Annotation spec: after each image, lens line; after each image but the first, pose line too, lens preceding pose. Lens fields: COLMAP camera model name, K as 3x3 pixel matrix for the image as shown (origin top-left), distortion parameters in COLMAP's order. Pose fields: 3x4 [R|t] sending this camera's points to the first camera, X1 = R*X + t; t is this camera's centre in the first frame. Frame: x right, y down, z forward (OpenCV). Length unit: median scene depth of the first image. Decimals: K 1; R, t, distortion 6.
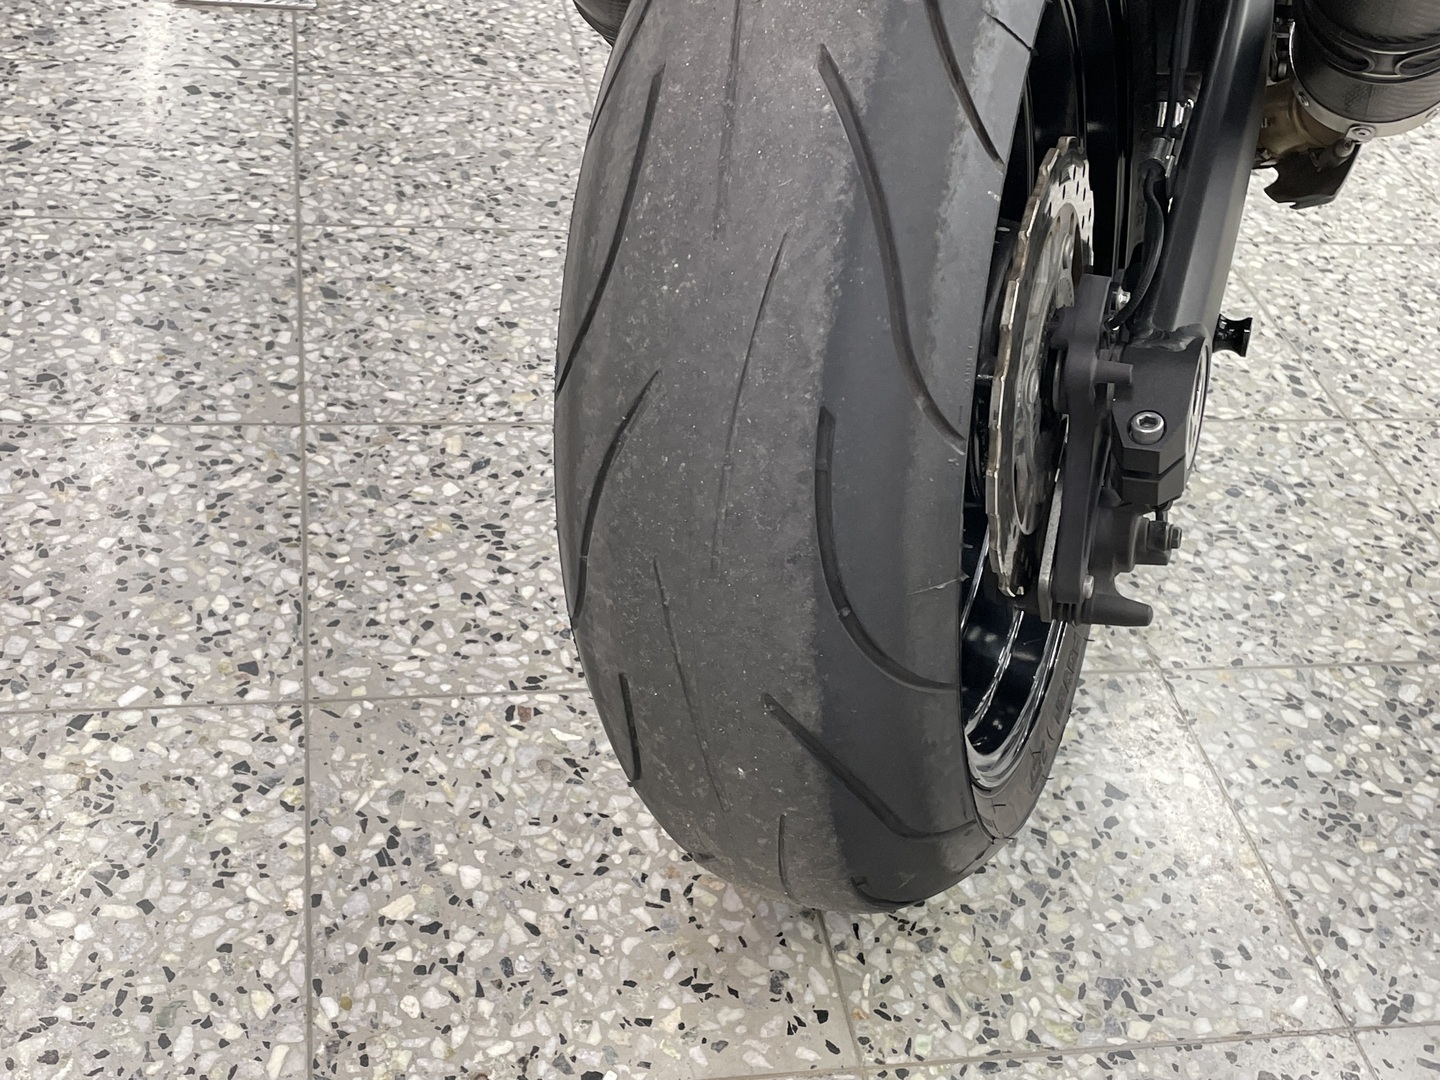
lens RADIAL K [[1756.9, 0, 702.5], [0, 1756.9, 534.0], [0, 0, 1]] dist [0.060268, 0.000000]
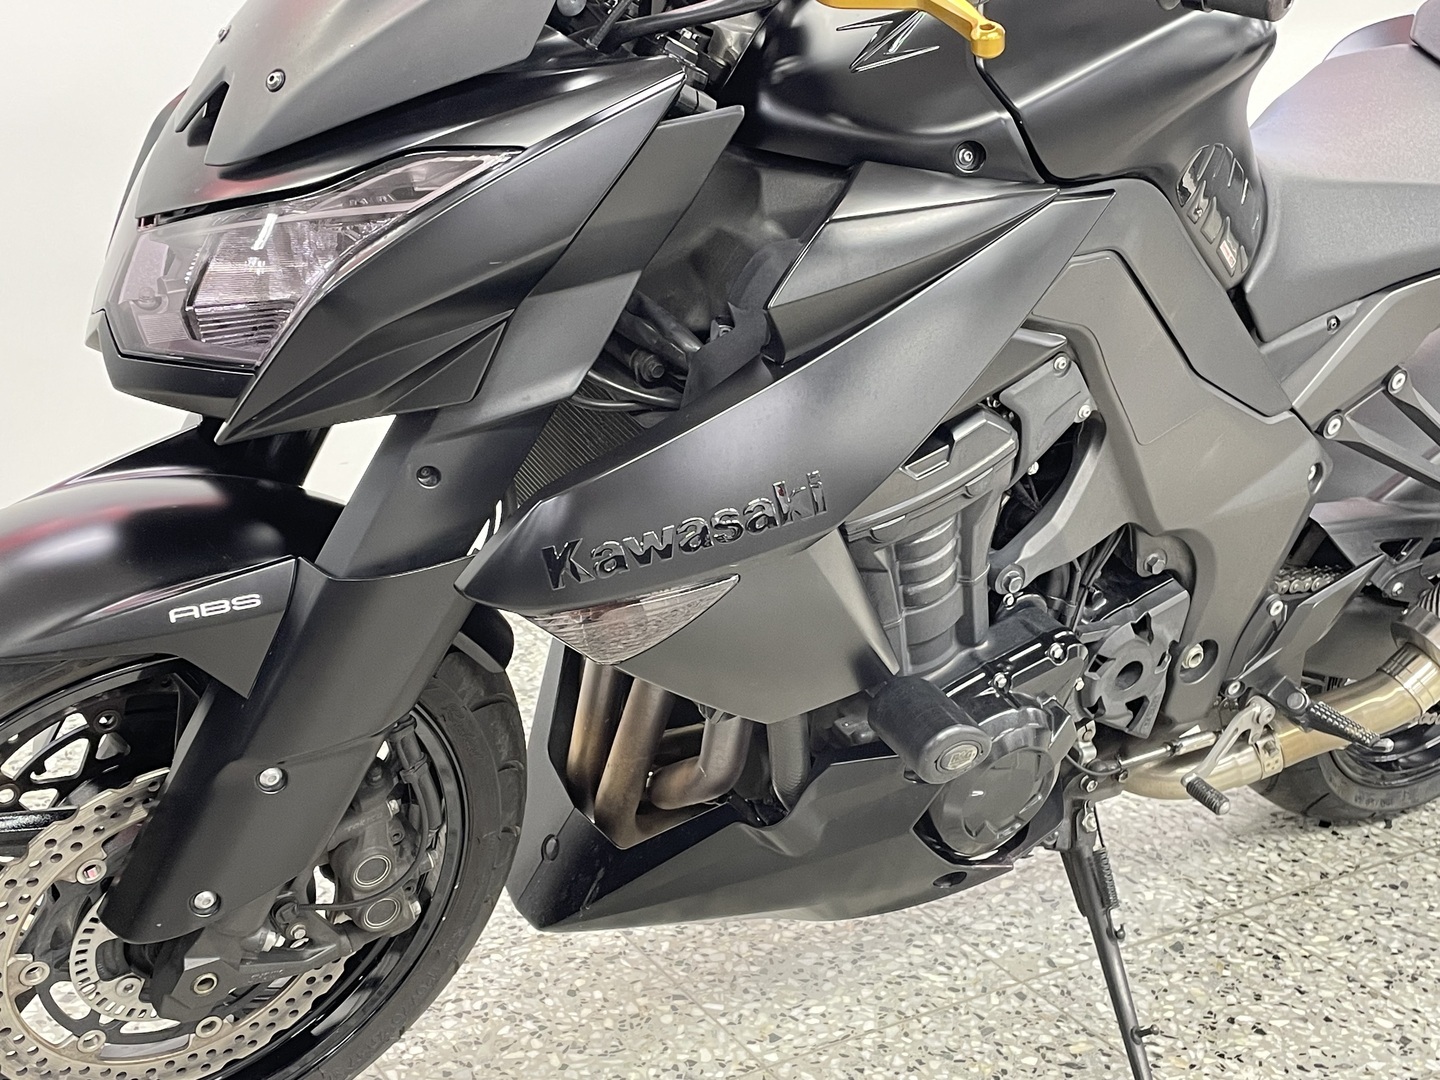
lens RADIAL K [[1817.4, 0, 737.3], [0, 1817.4, 546.7], [0, 0, 1]] dist [0.060743, 0.000000]
pose [[0.372126, 0.168402, -0.912778, 1.089072], [-0.582616, 0.807918, -0.088468, -0.103637], [0.722552, 0.564720, 0.398761, 0.195606]]
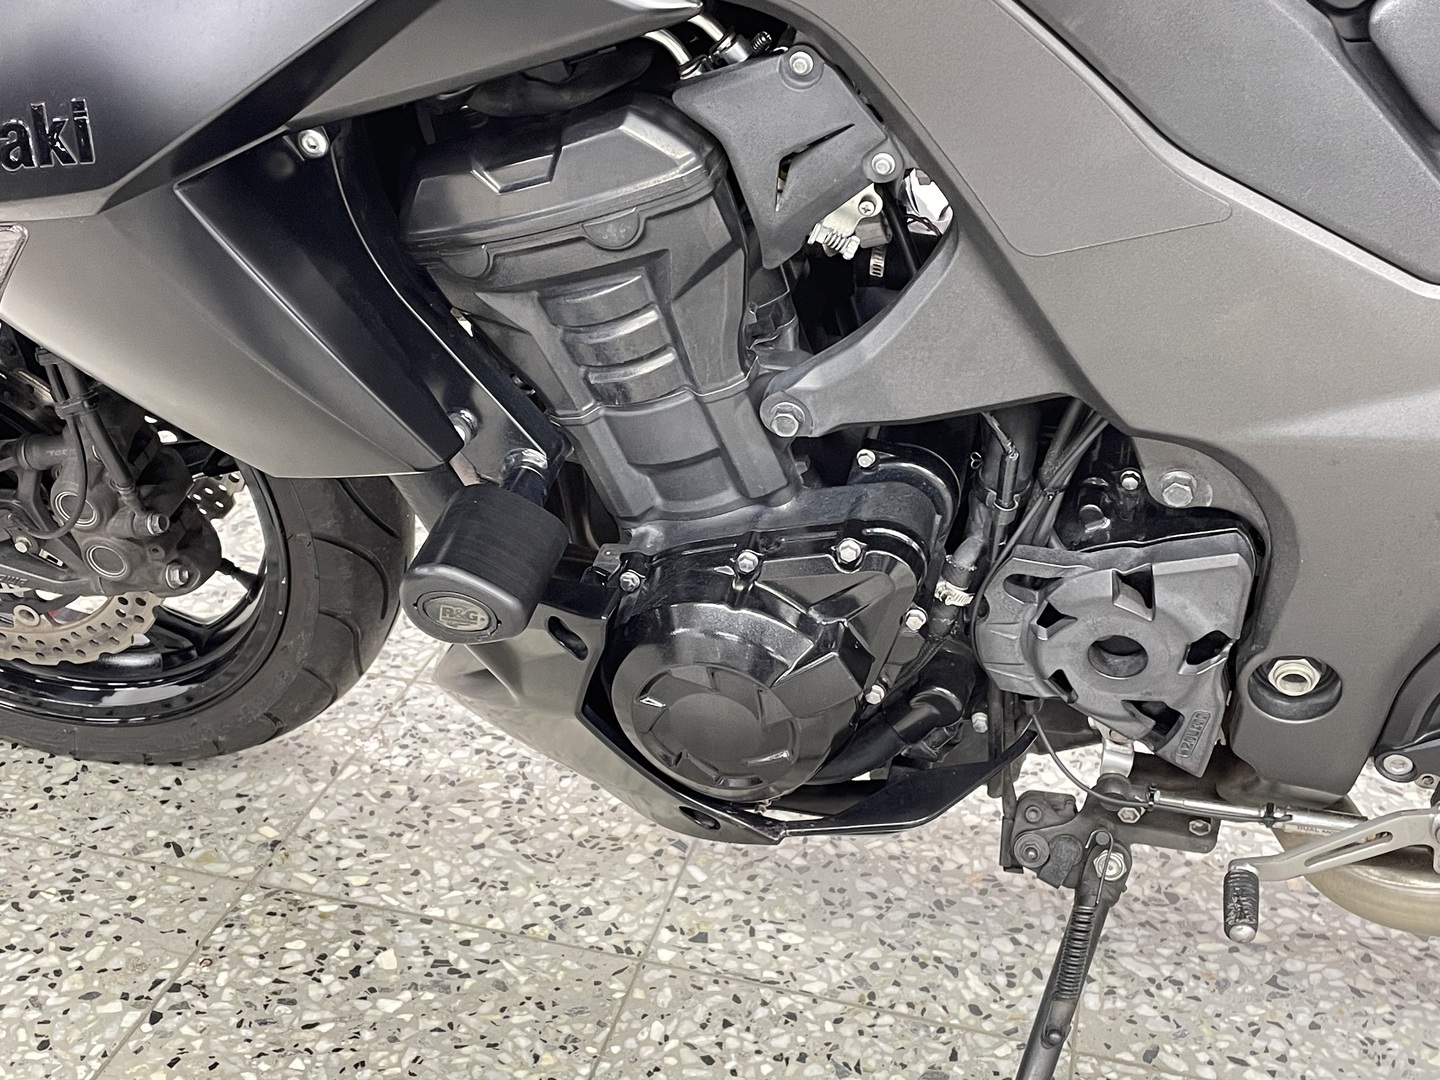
lens RADIAL K [[1817.4, 0, 710.1], [0, 1817.4, 551.8], [0, 0, 1]] dist [0.060743, 0.000000]
pose [[-0.410670, 0.281457, -0.867256, 0.713841], [-0.654321, 0.571443, 0.495294, -0.682928], [0.634991, 0.770866, -0.050511, 0.961079]]
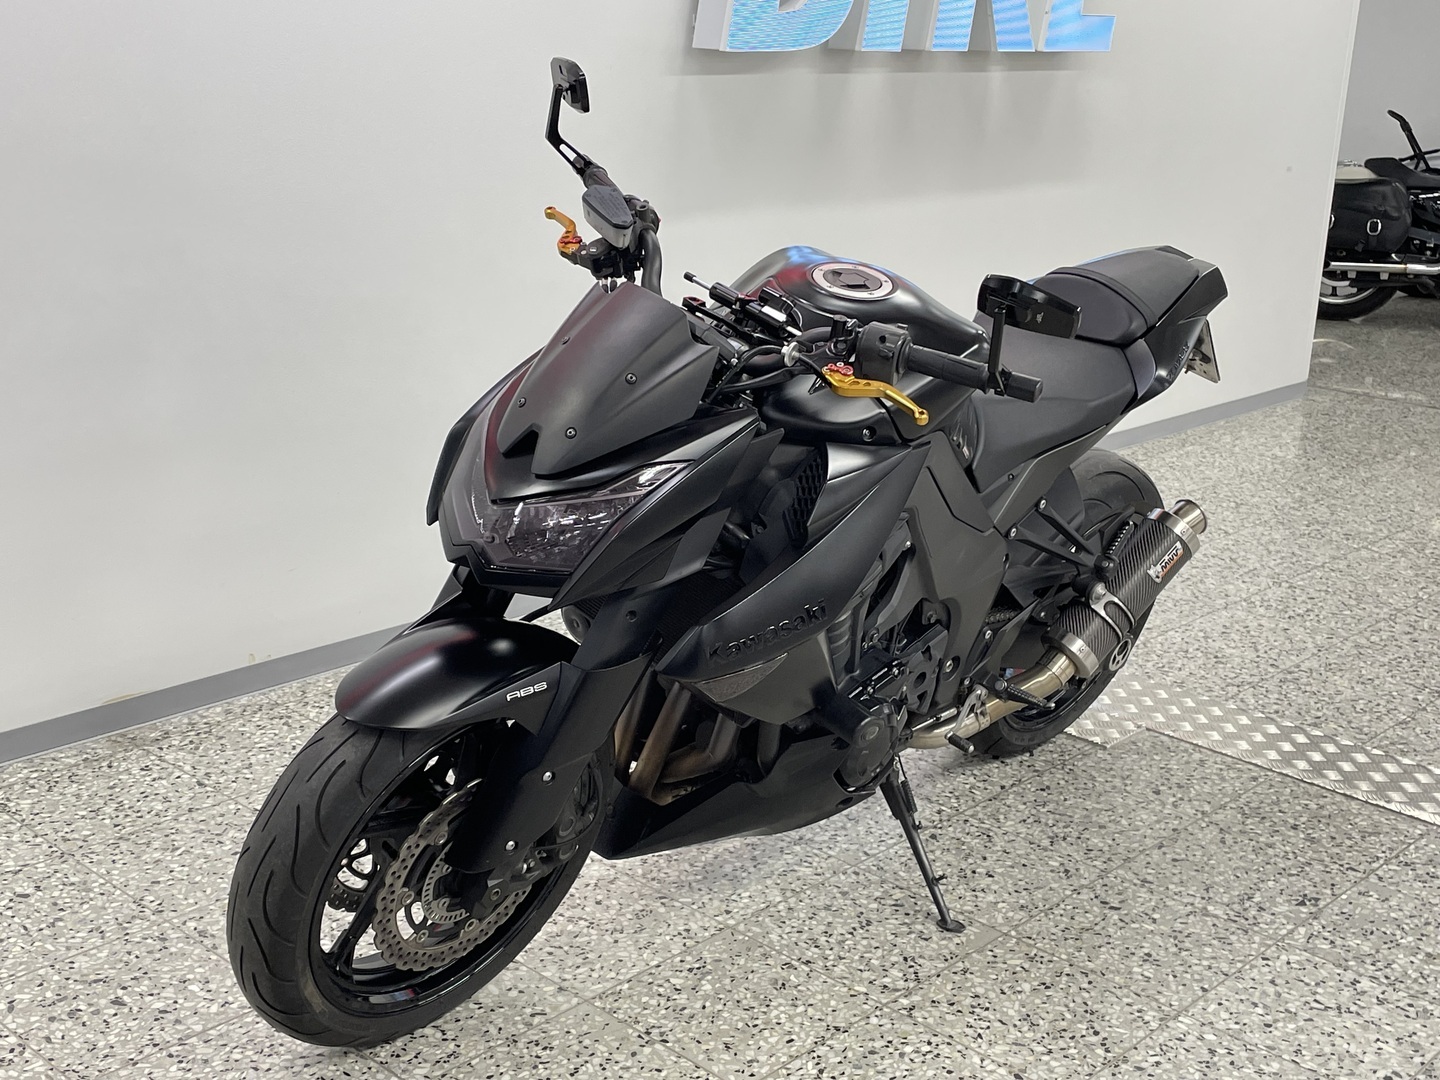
lens RADIAL K [[1817.4, 0, 735.3], [0, 1817.4, 529.7], [0, 0, 1]] dist [0.060743, 0.000000]
pose [[0.600774, 0.128171, -0.789077, 1.774564], [-0.483746, 0.844120, -0.231195, 0.223164], [0.636443, 0.520609, 0.569127, -0.720232]]
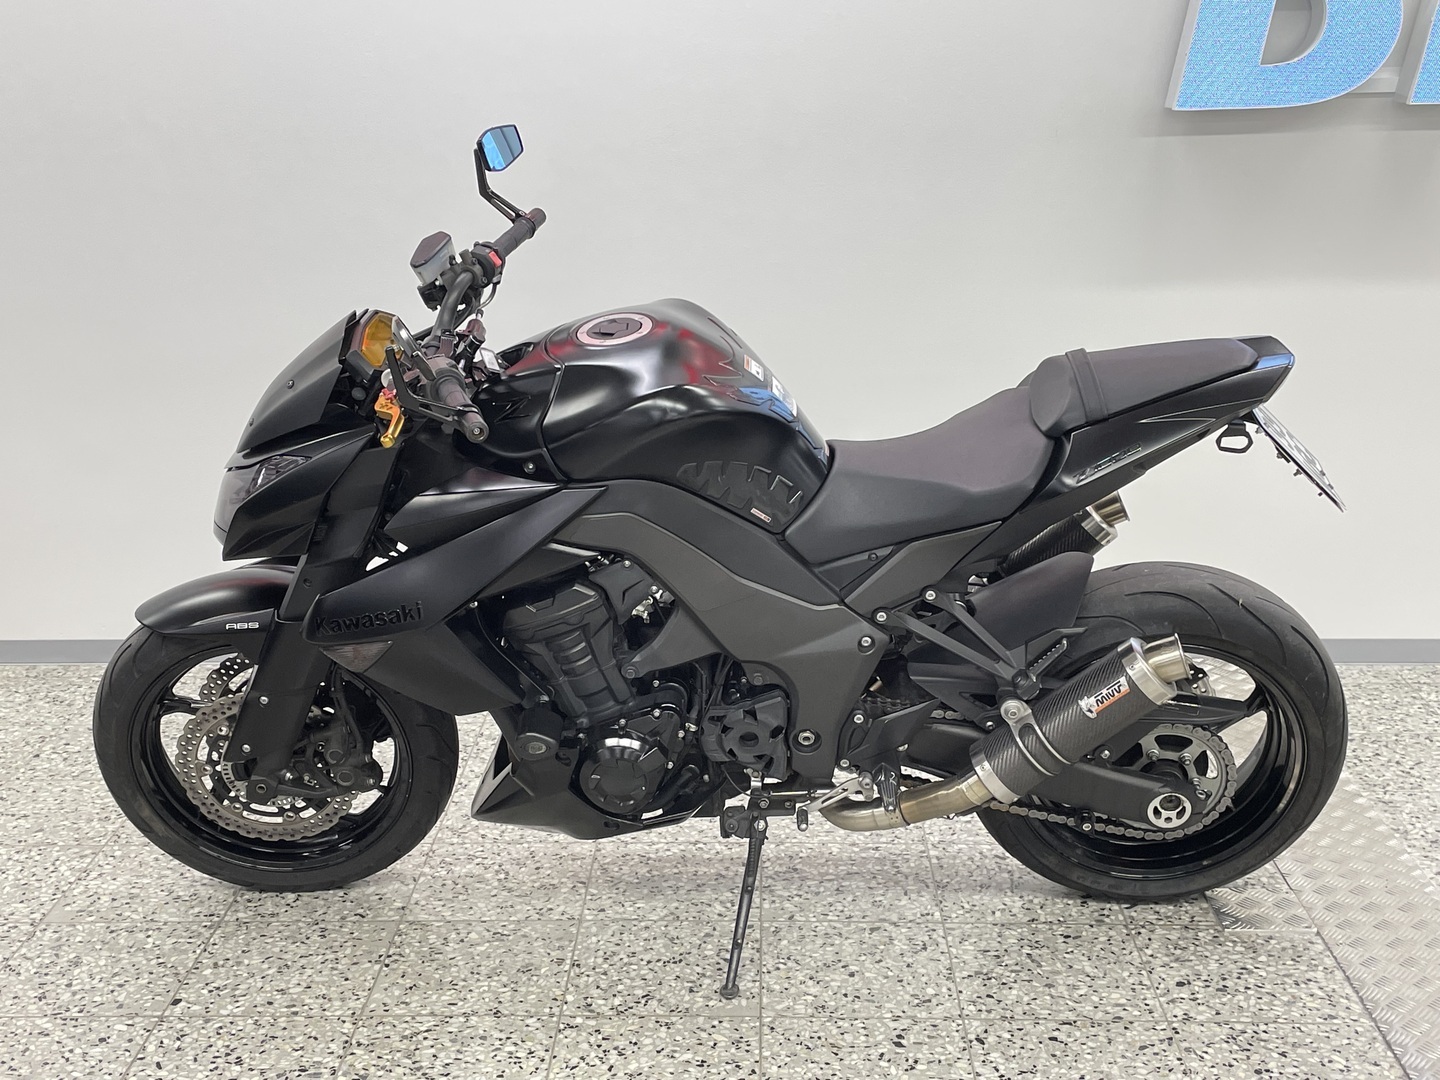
lens RADIAL K [[1817.4, 0, 714.1], [0, 1817.4, 540.6], [0, 0, 1]] dist [0.060743, 0.000000]
pose [[-0.208137, 0.140978, -0.967886, 2.398390], [-0.636651, 0.731704, 0.243484, -1.163925], [0.742533, 0.666884, -0.062541, 1.018043]]
